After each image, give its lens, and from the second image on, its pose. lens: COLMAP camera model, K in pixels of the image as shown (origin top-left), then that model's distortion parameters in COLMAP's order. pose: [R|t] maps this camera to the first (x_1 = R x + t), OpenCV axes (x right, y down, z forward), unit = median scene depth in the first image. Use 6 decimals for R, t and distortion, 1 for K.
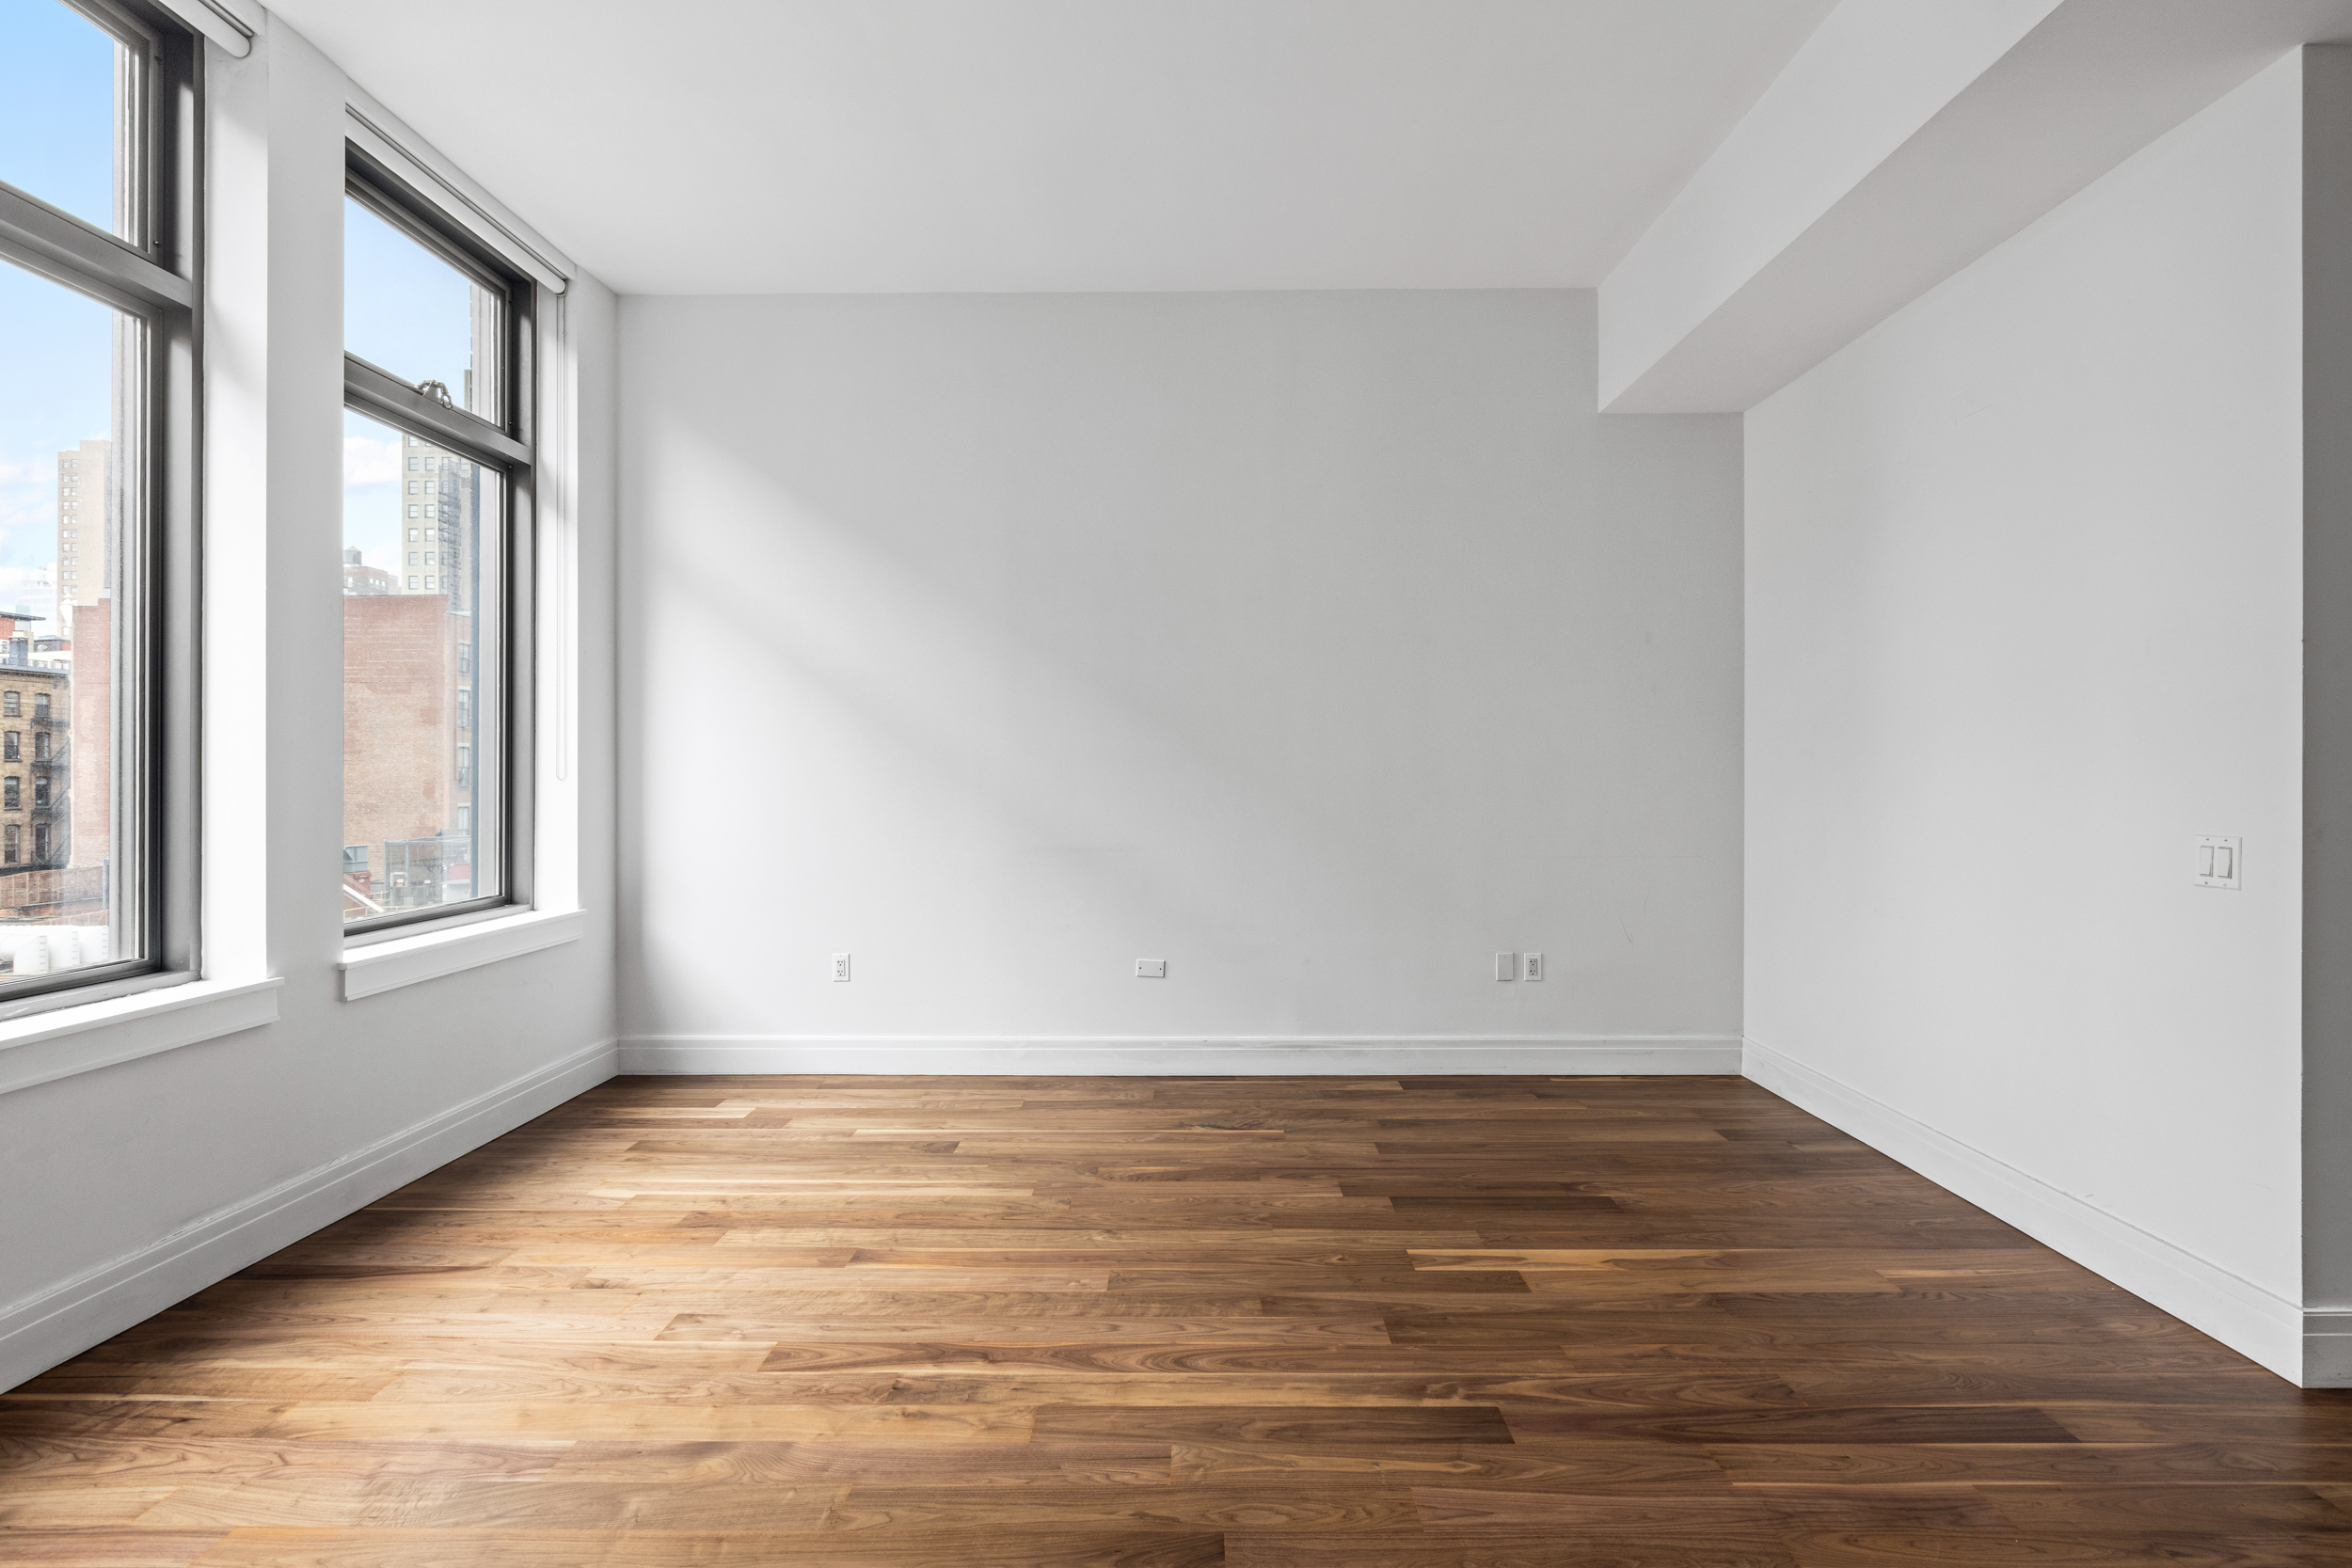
lens RADIAL K [[1151.7, 0, 1167.8], [0, 1151.7, 783.5], [0, 0, 1]] dist [-0.000585, -0.002297]
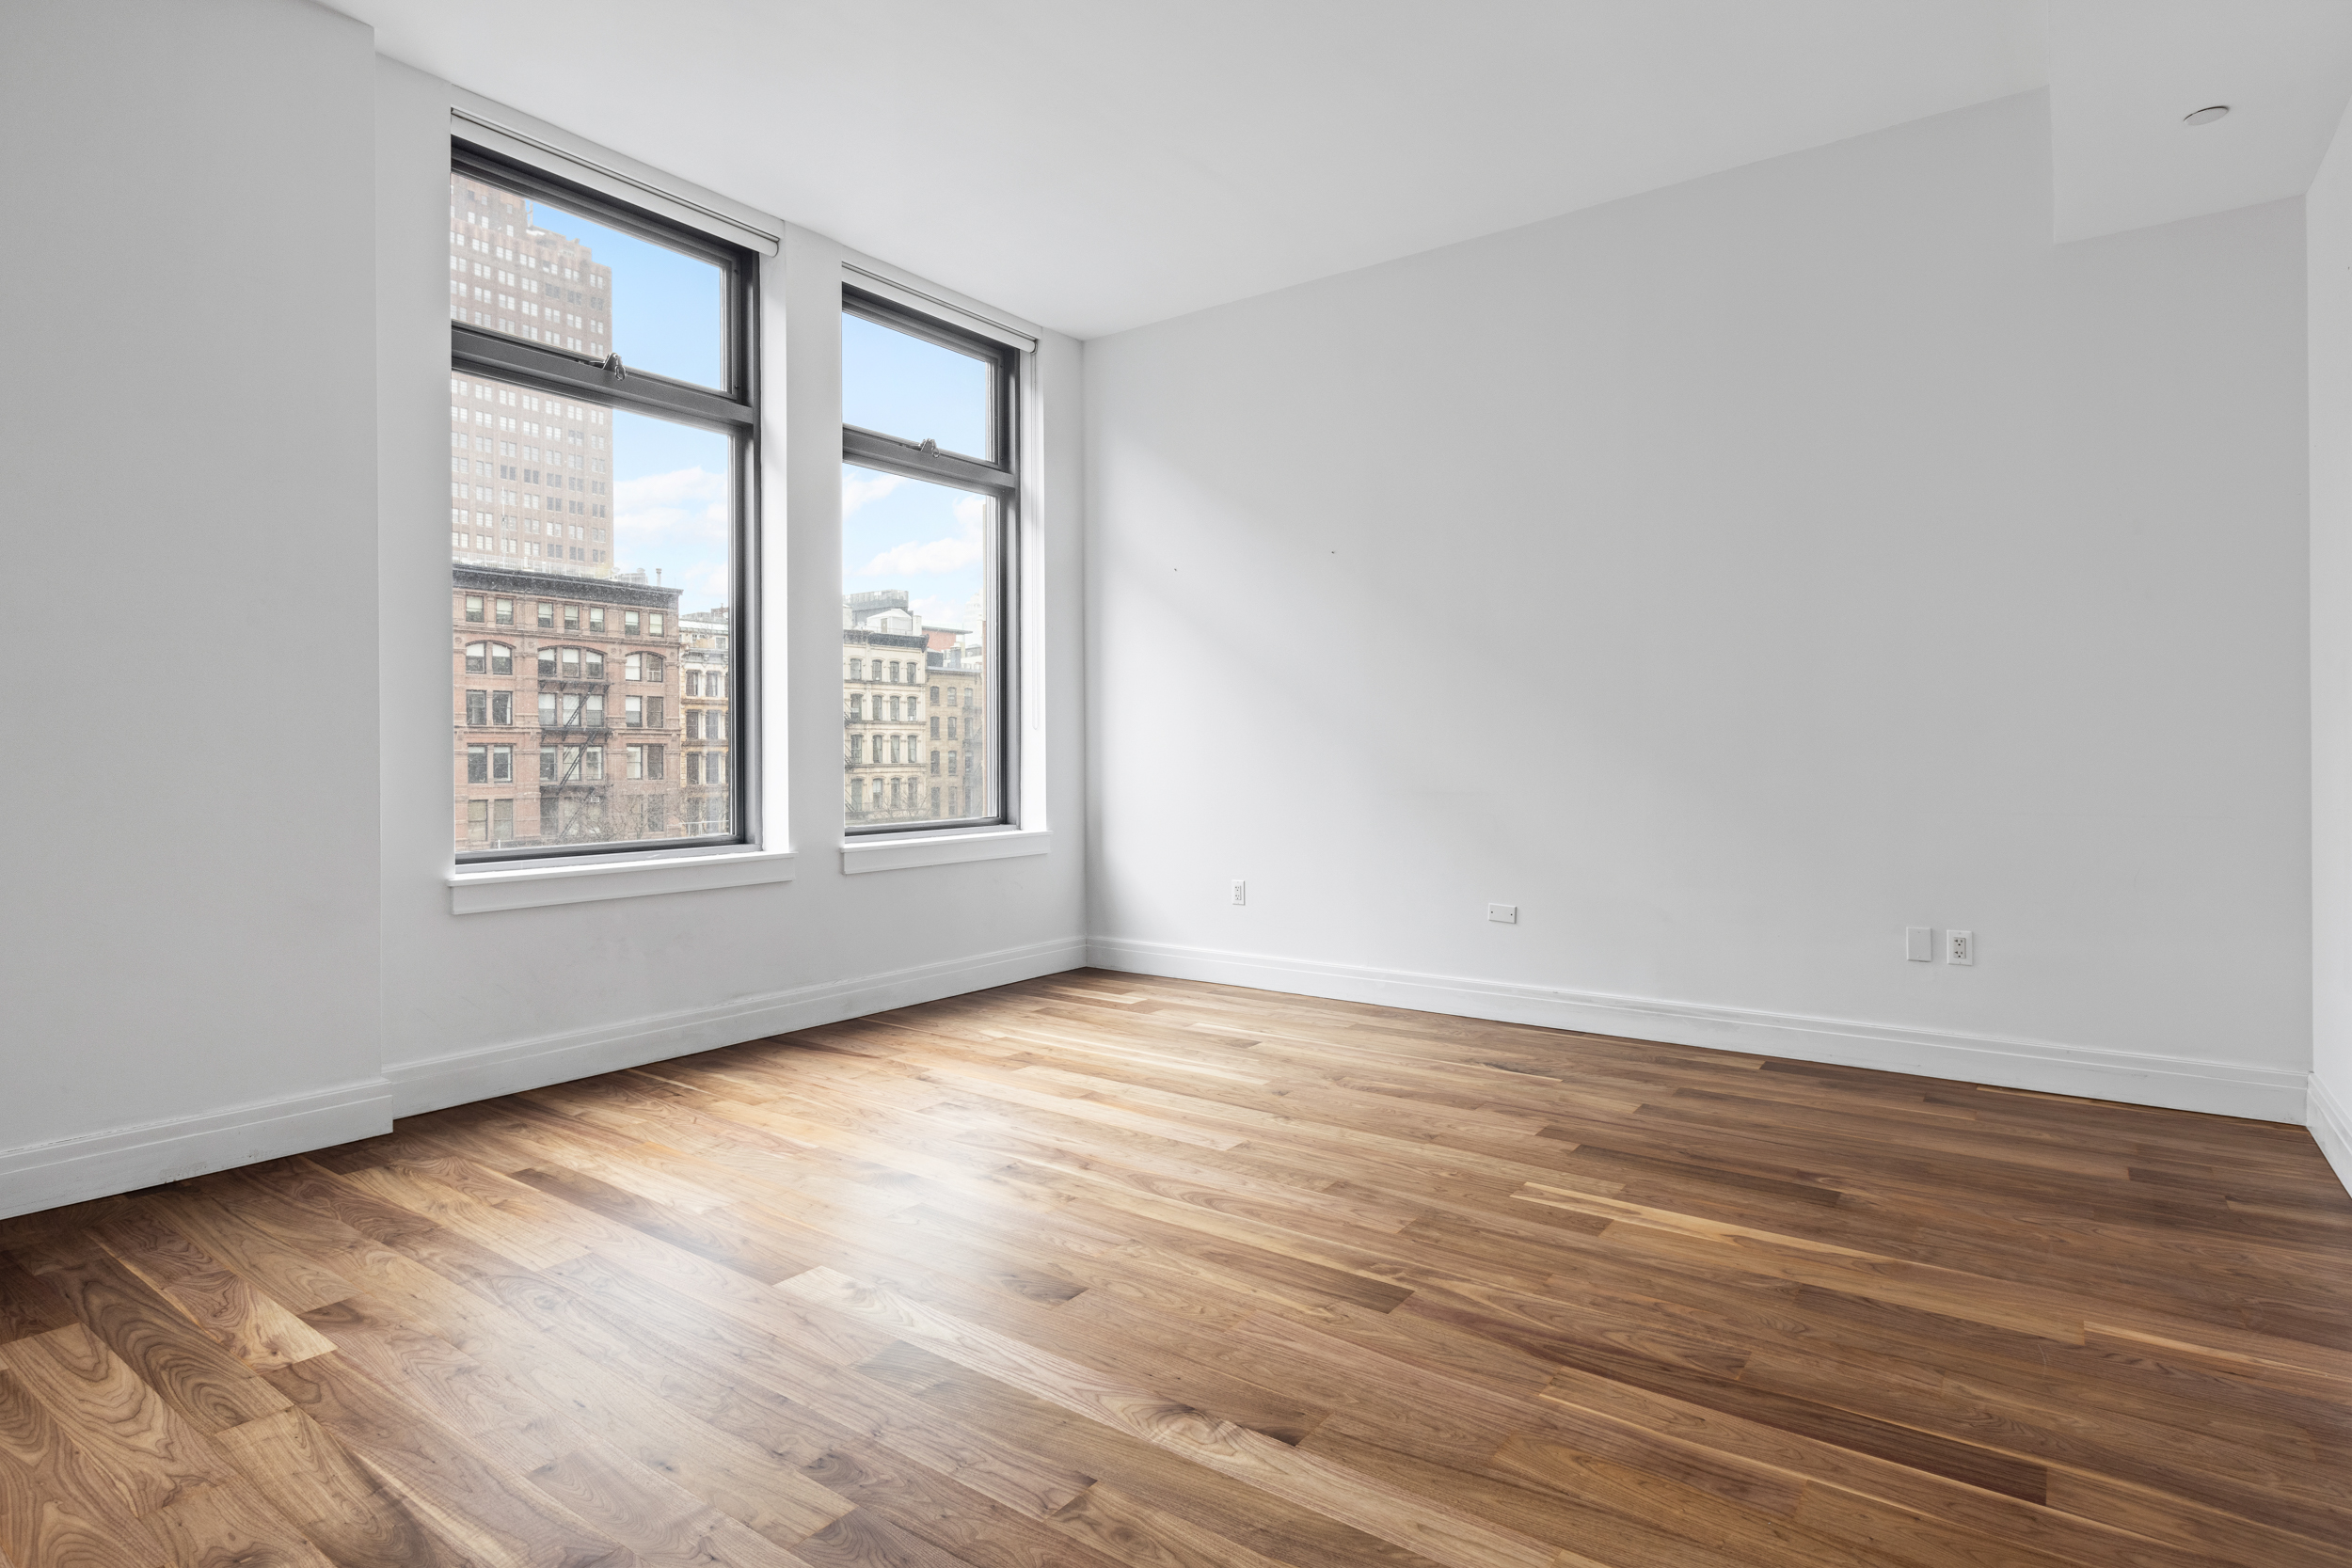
lens RADIAL K [[1192.7, 0, 1164.0], [0, 1192.7, 762.6], [0, 0, 1]] dist [0.000294, -0.000592]
pose [[0.817398, 0.004340, -0.576057, 0.514944], [-0.001640, 0.999985, 0.005208, 0.038393], [0.576071, -0.003312, 0.817393, -0.014060]]
